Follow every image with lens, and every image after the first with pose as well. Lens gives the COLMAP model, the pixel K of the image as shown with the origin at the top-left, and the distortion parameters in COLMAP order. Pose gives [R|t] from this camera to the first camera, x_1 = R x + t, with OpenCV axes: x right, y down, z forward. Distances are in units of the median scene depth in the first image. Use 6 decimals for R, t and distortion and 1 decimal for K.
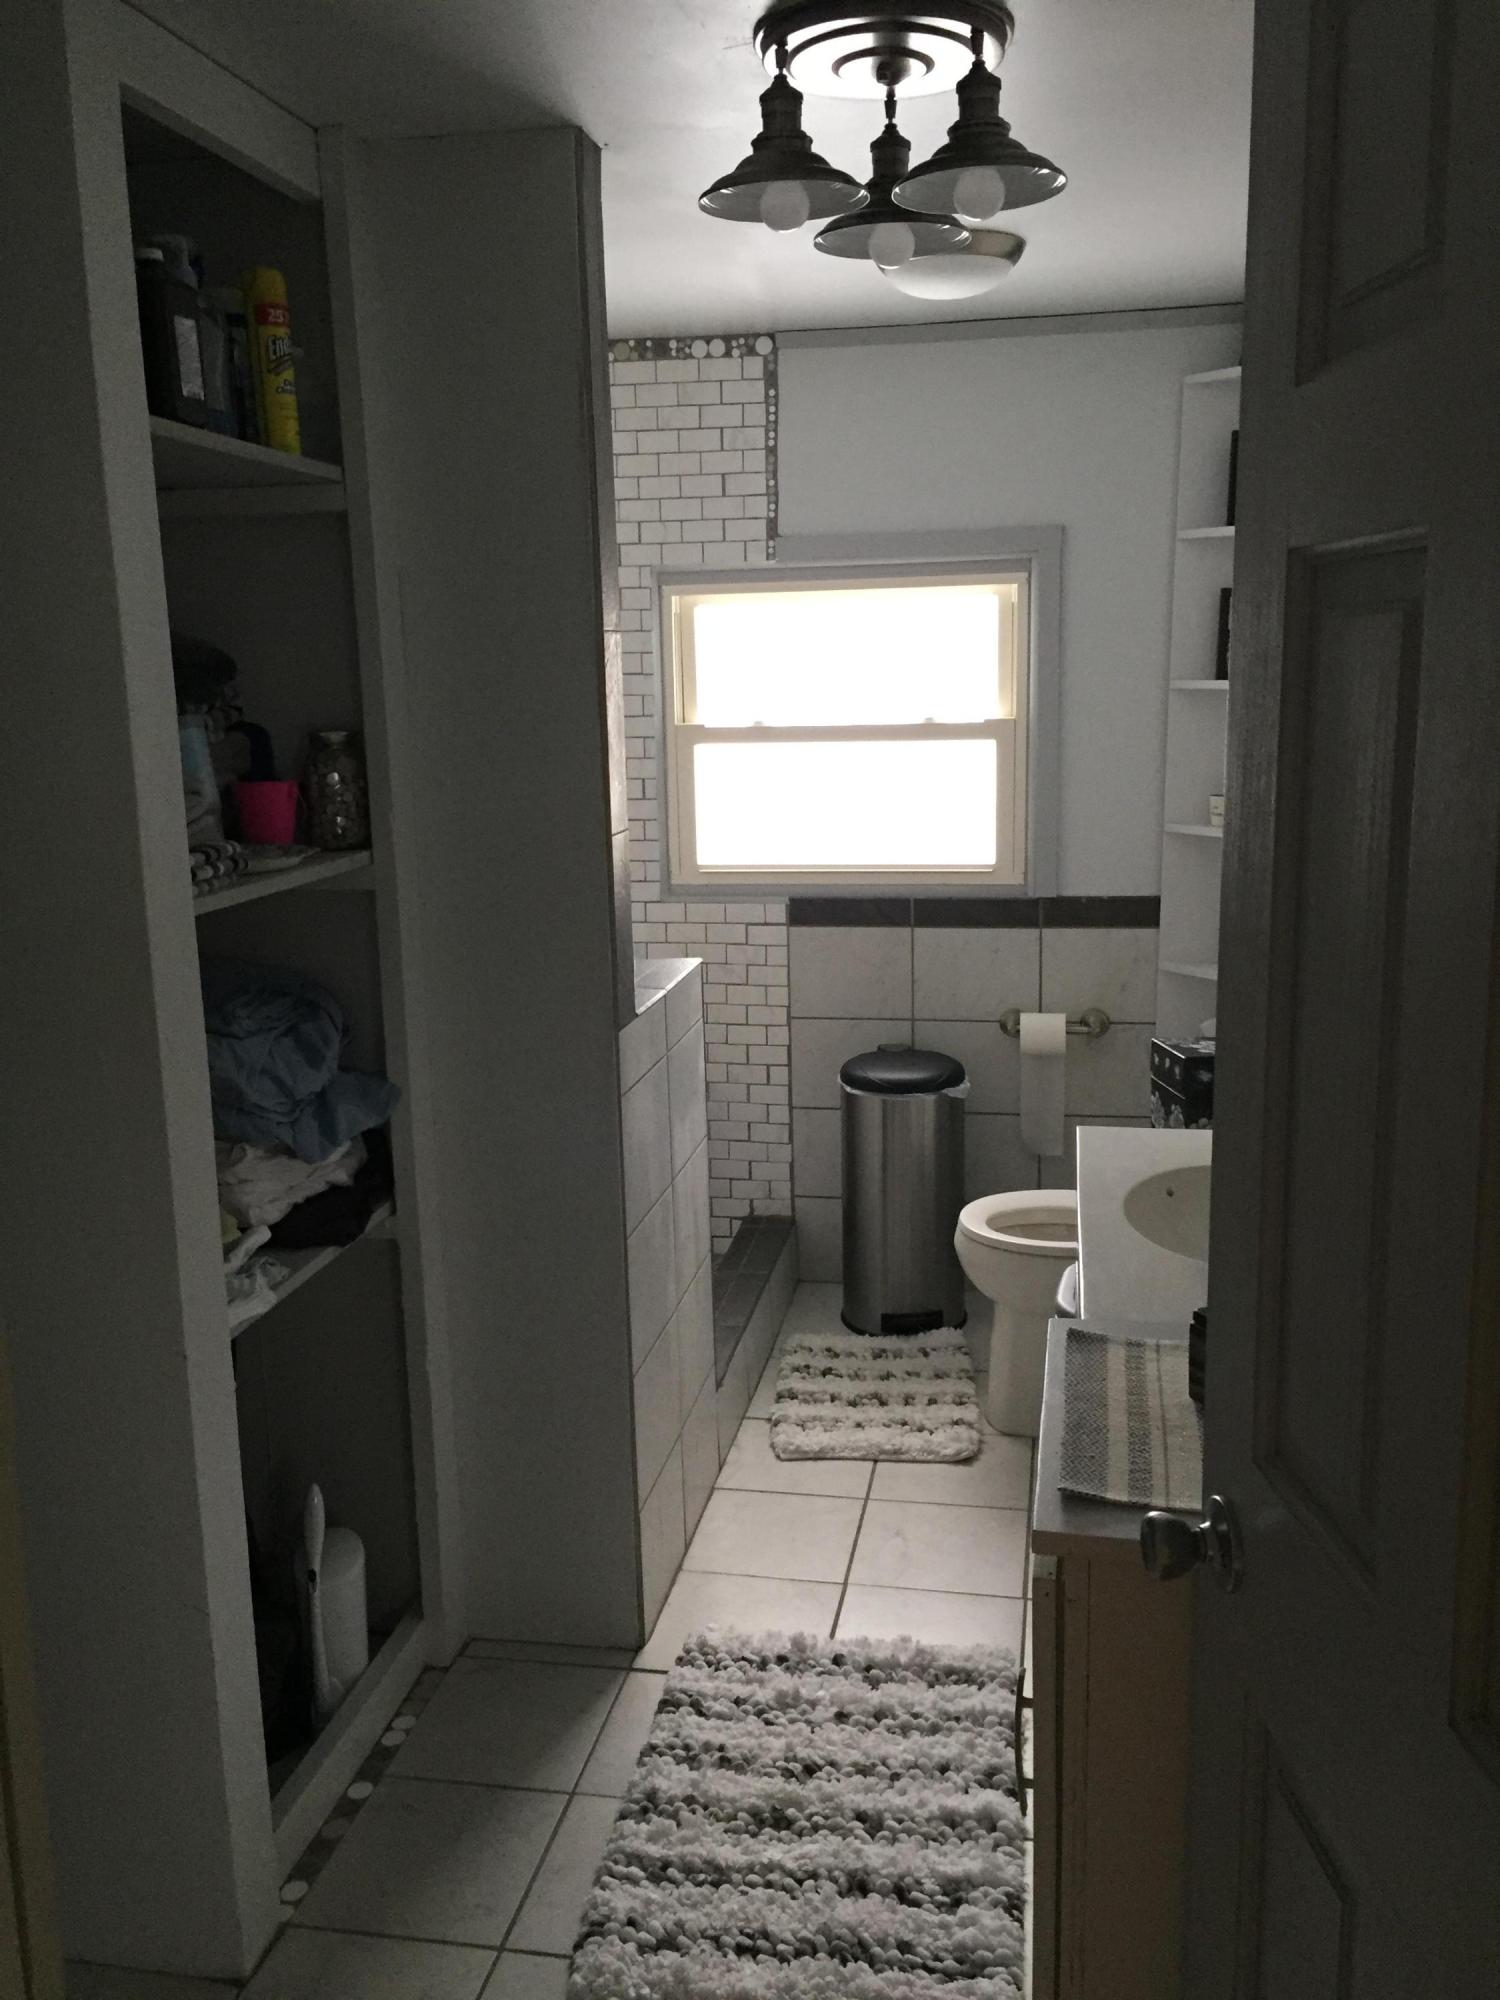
lens RADIAL K [[1738.3, 0, 751.5], [0, 1738.3, 1001.8], [0, 0, 1]] dist [0.030664, 0.001110]
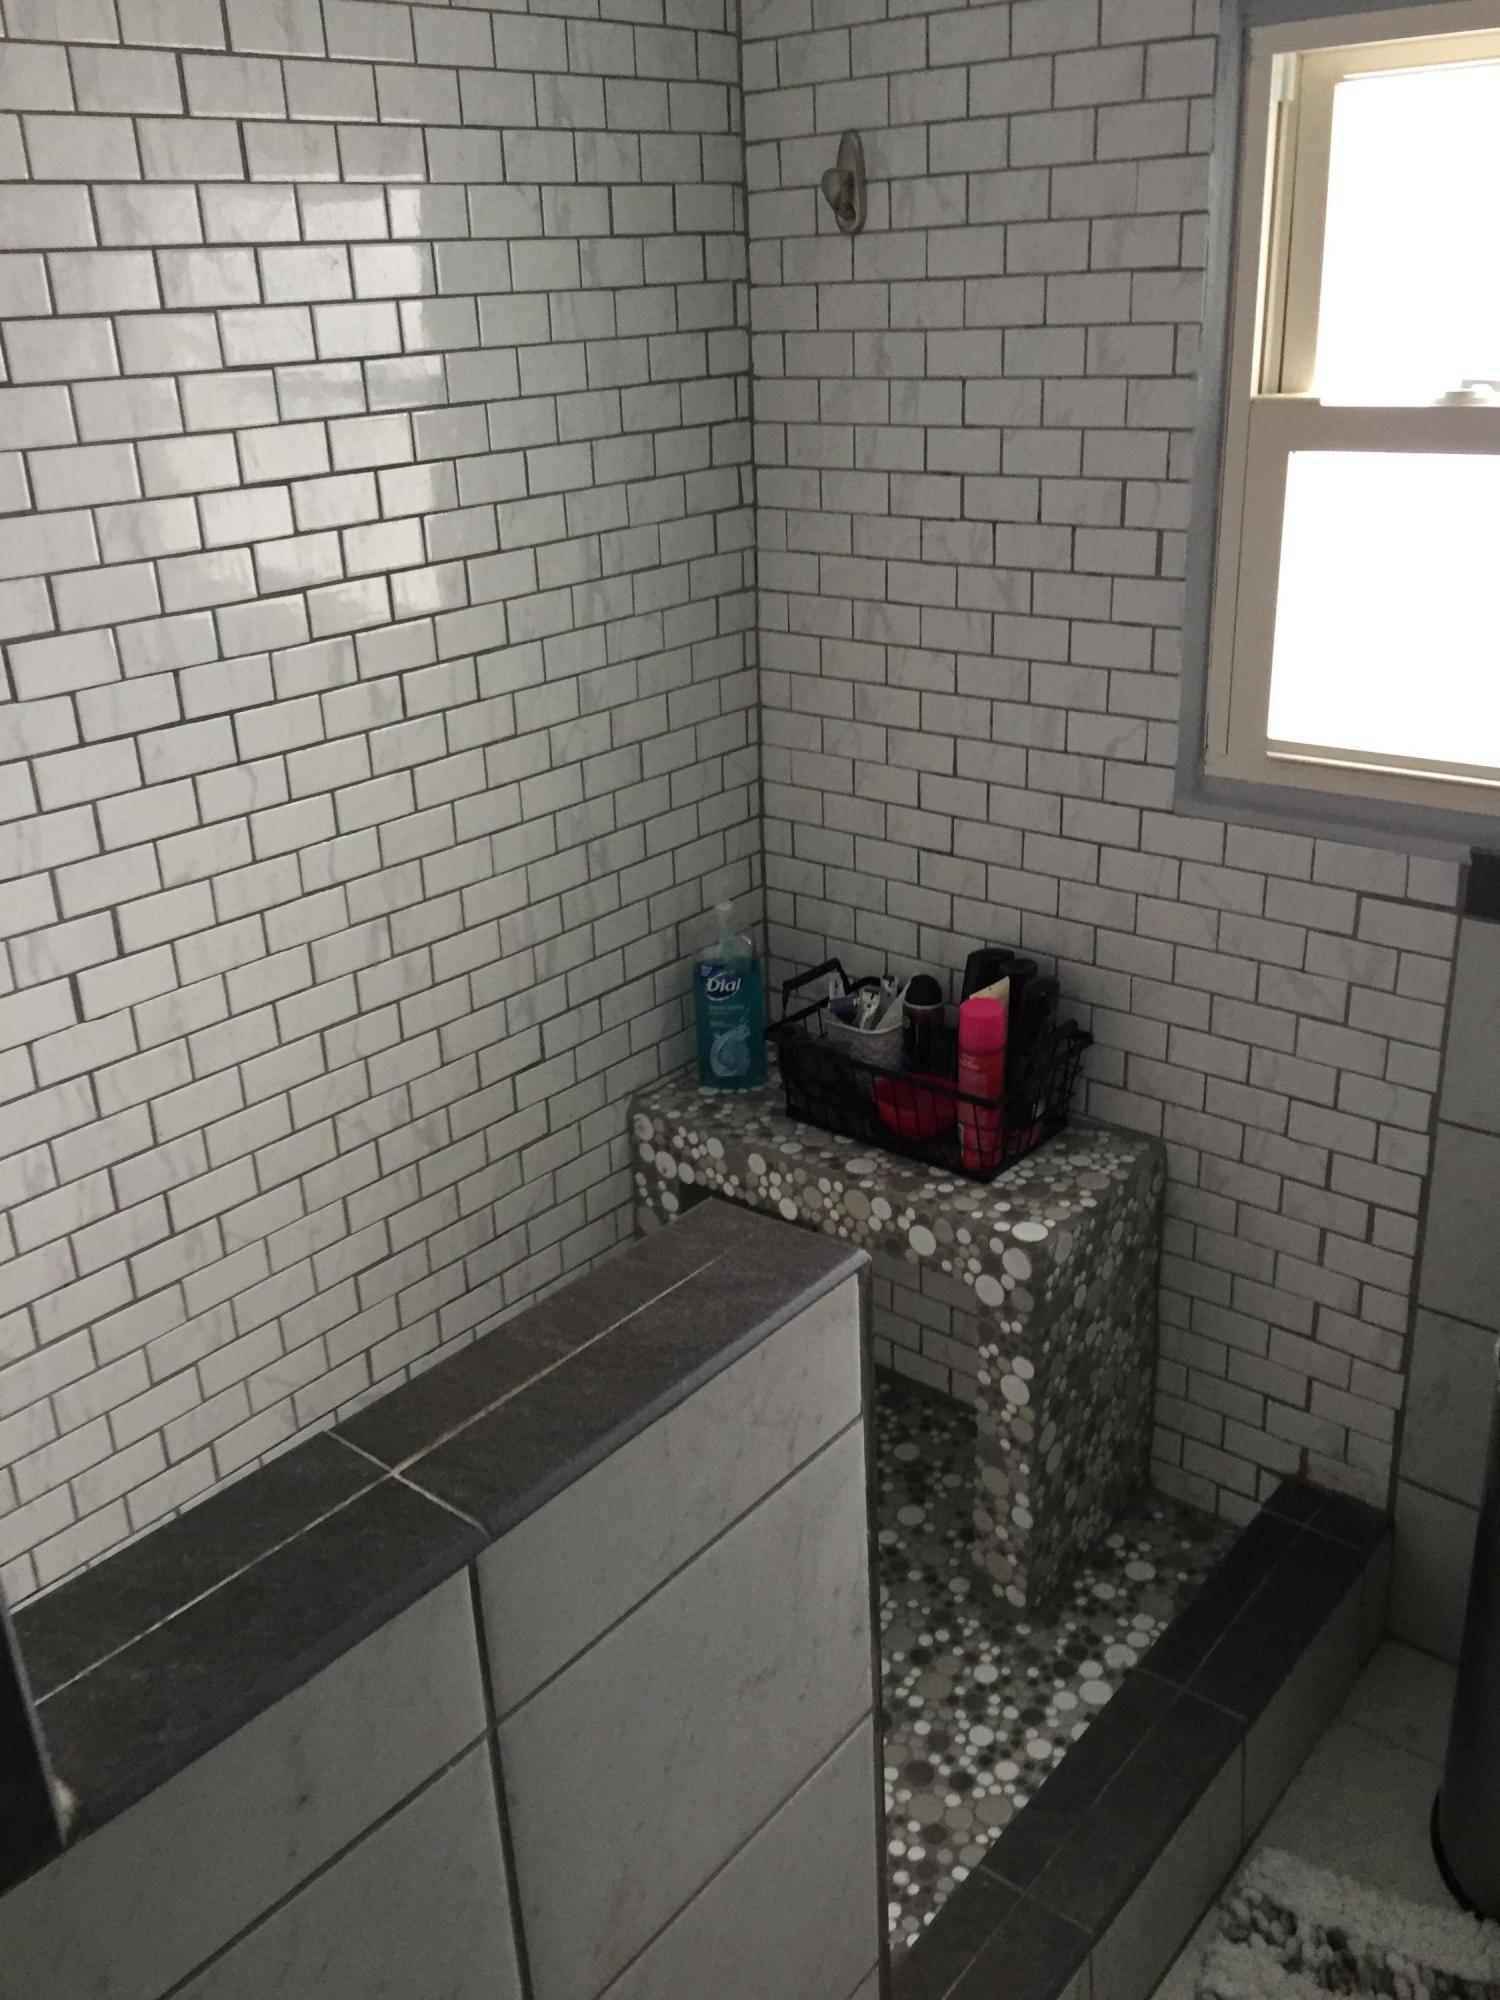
lens RADIAL K [[1738.3, 0, 749.2], [0, 1738.3, 995.2], [0, 0, 1]] dist [0.030664, 0.001110]
pose [[0.868932, 0.173818, -0.463406, 0.069301], [-0.074422, 0.971543, 0.224866, -0.104819], [0.489305, -0.160906, 0.857141, 0.554144]]
